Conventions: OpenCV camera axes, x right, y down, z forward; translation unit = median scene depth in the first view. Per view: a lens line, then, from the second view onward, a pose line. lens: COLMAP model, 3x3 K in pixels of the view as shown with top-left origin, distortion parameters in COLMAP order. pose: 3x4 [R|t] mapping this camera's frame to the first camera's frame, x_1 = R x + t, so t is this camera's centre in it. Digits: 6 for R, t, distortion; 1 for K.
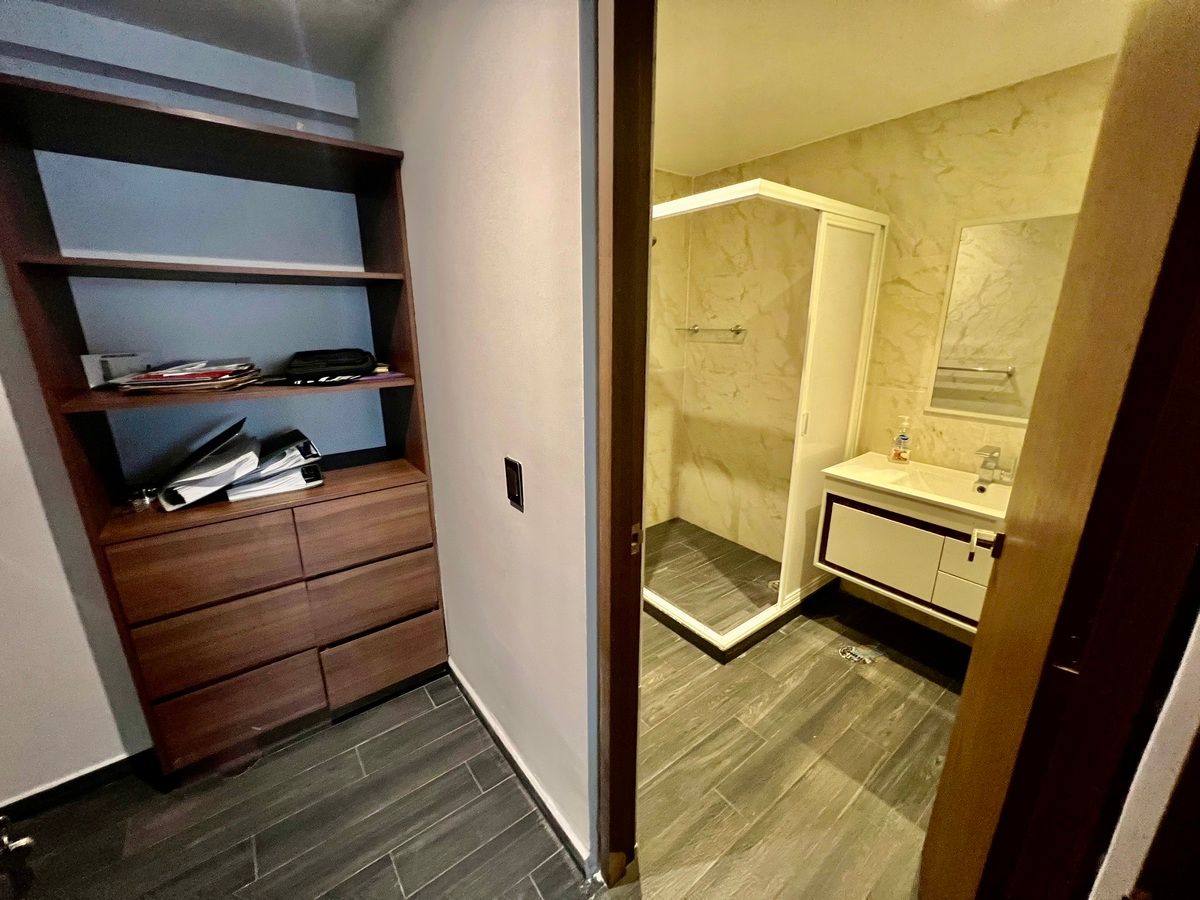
lens RADIAL K [[476.1, 0, 598.4], [0, 476.1, 451.6], [0, 0, 1]] dist [0.001213, -0.000273]
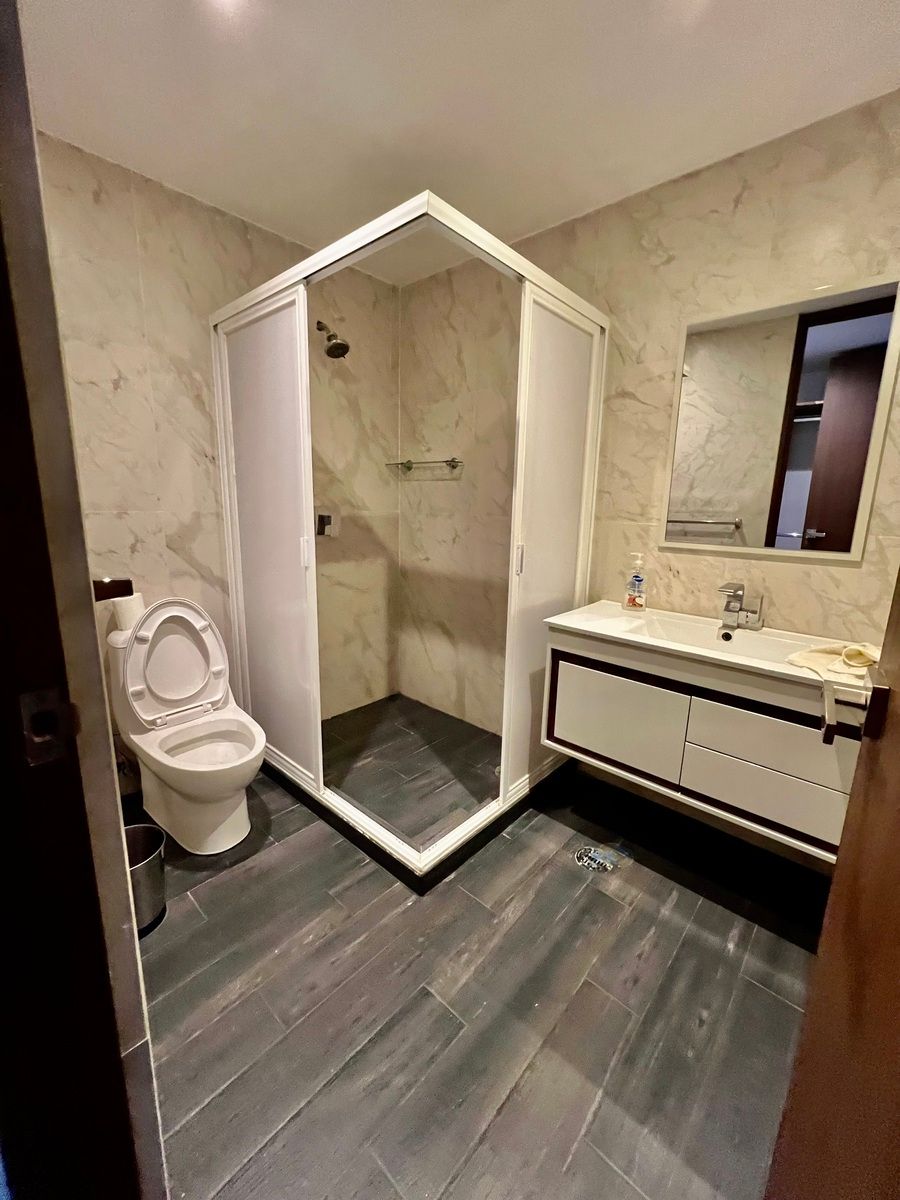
lens RADIAL K [[480.9, 0, 449.7], [0, 480.9, 598.6], [0, 0, 1]] dist [-0.000618, 0.000375]
pose [[0.982854, -0.010131, 0.184108, 0.170984], [0.022929, 0.997455, -0.067518, 0.053878], [-0.182956, 0.070582, 0.980584, 0.251102]]
